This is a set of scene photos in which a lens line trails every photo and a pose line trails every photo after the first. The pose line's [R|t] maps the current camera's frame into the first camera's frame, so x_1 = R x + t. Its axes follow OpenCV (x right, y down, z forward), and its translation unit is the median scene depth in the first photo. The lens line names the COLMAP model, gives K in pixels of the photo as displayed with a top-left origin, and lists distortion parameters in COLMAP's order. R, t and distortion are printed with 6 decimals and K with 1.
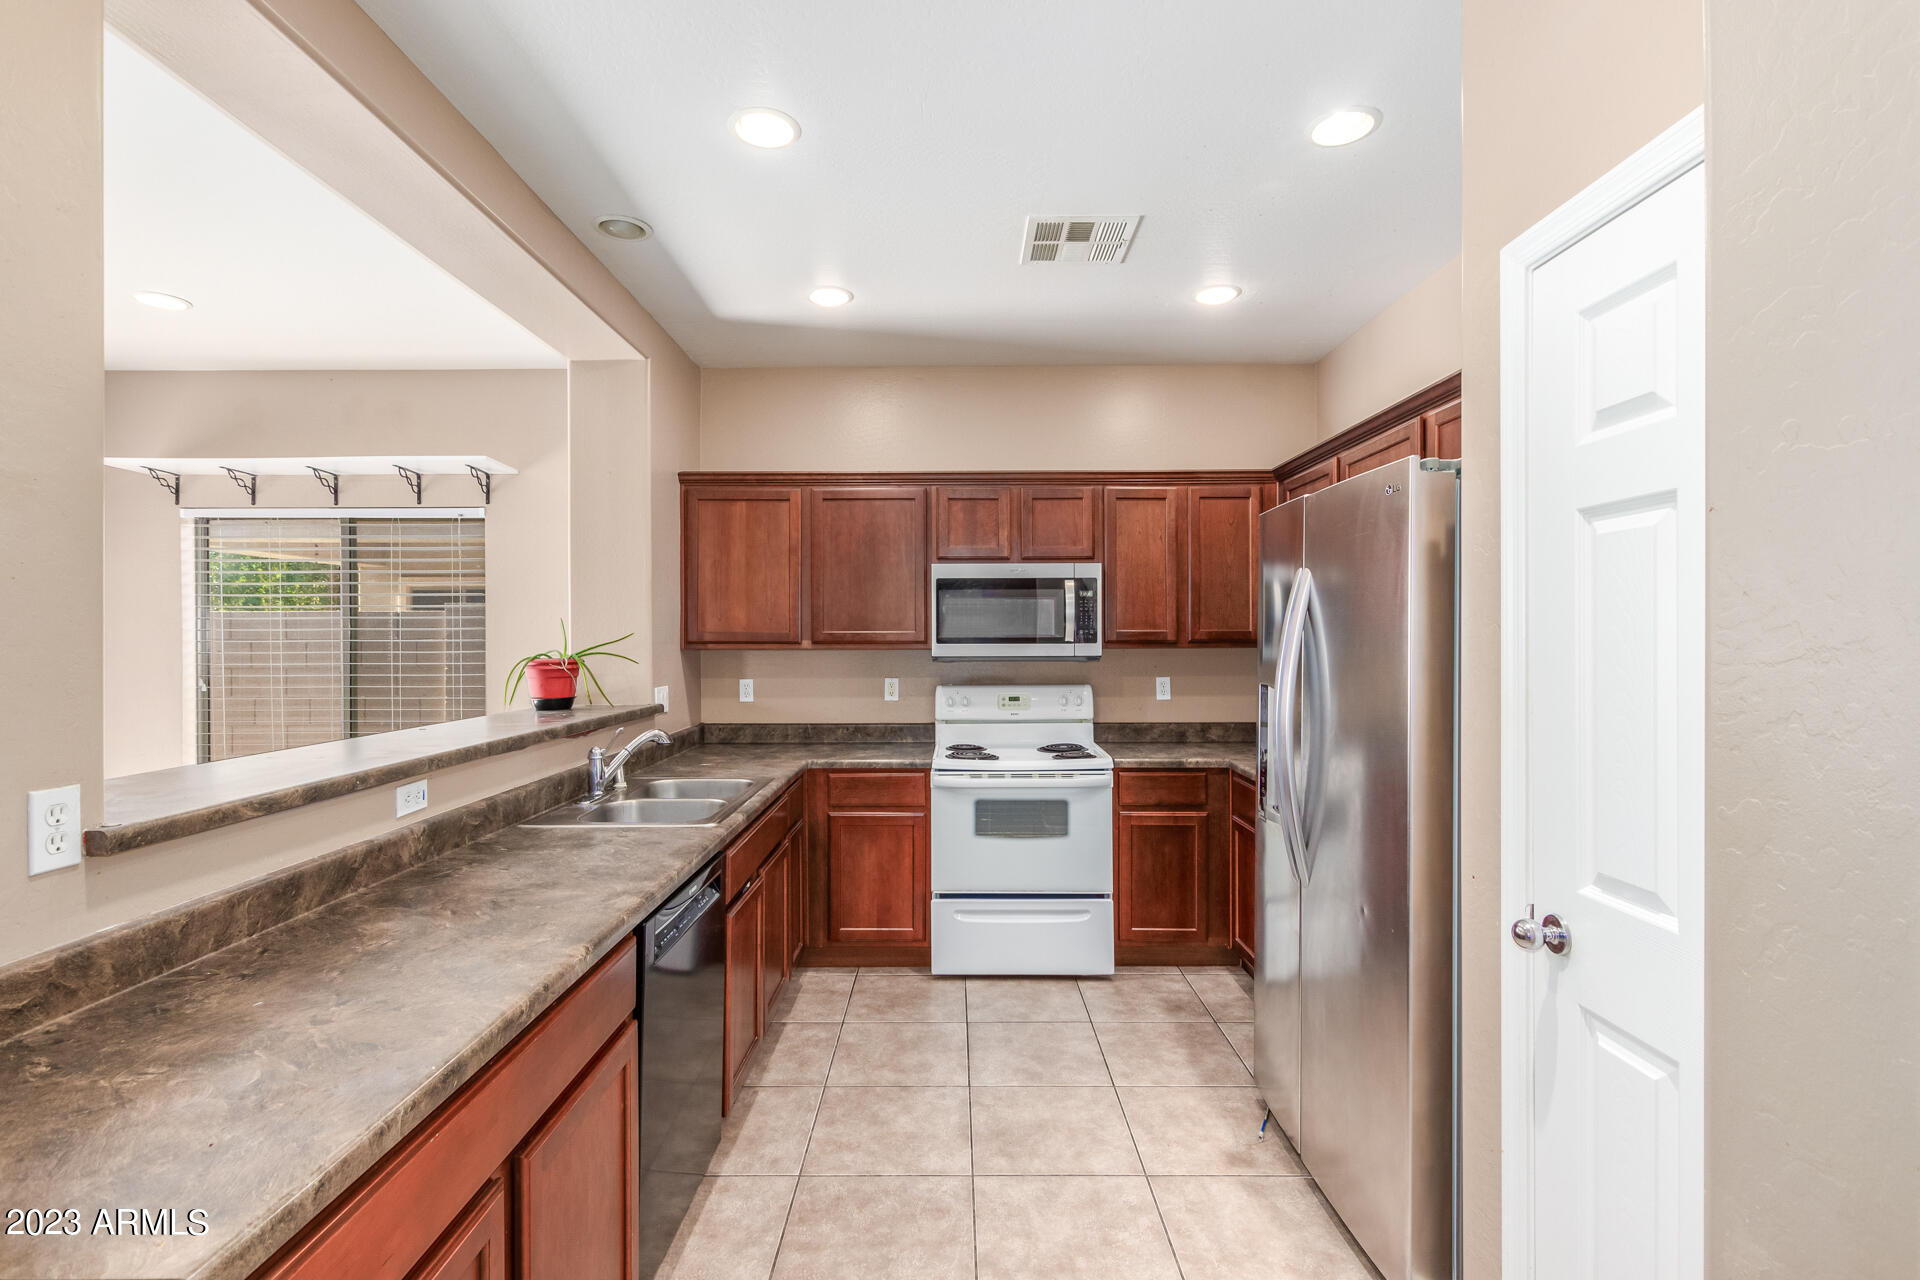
lens RADIAL K [[881.6, 0, 947.1], [0, 881.6, 637.2], [0, 0, 1]] dist [0.007096, -0.003006]
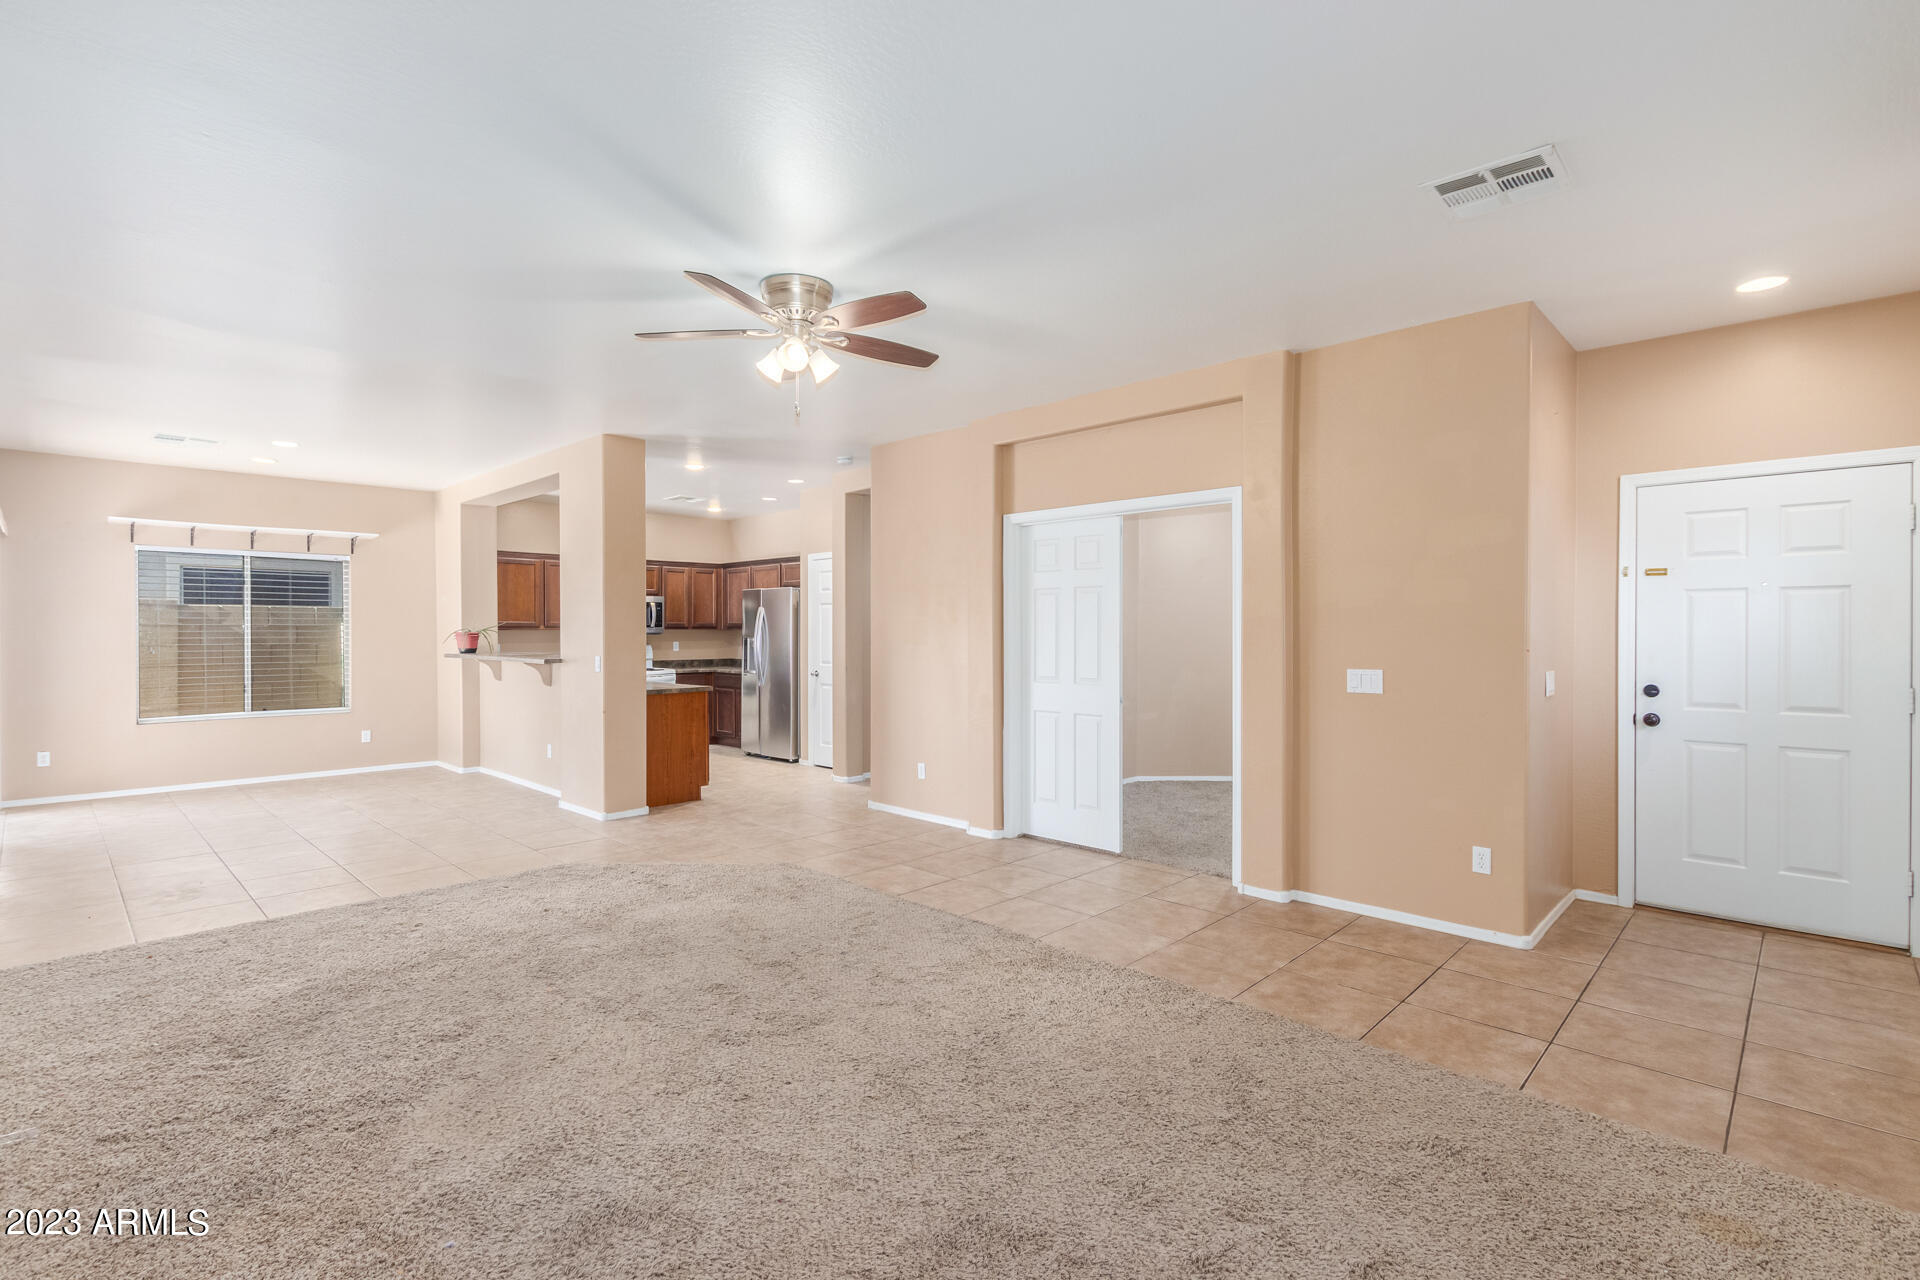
lens RADIAL K [[881.6, 0, 949.1], [0, 881.6, 633.0], [0, 0, 1]] dist [0.007096, -0.003006]
pose [[0.695118, -0.000179, 0.718896, -1.158349], [0.001161, 0.999999, -0.000874, 0.027691], [-0.718895, 0.001442, 0.695117, -1.473573]]
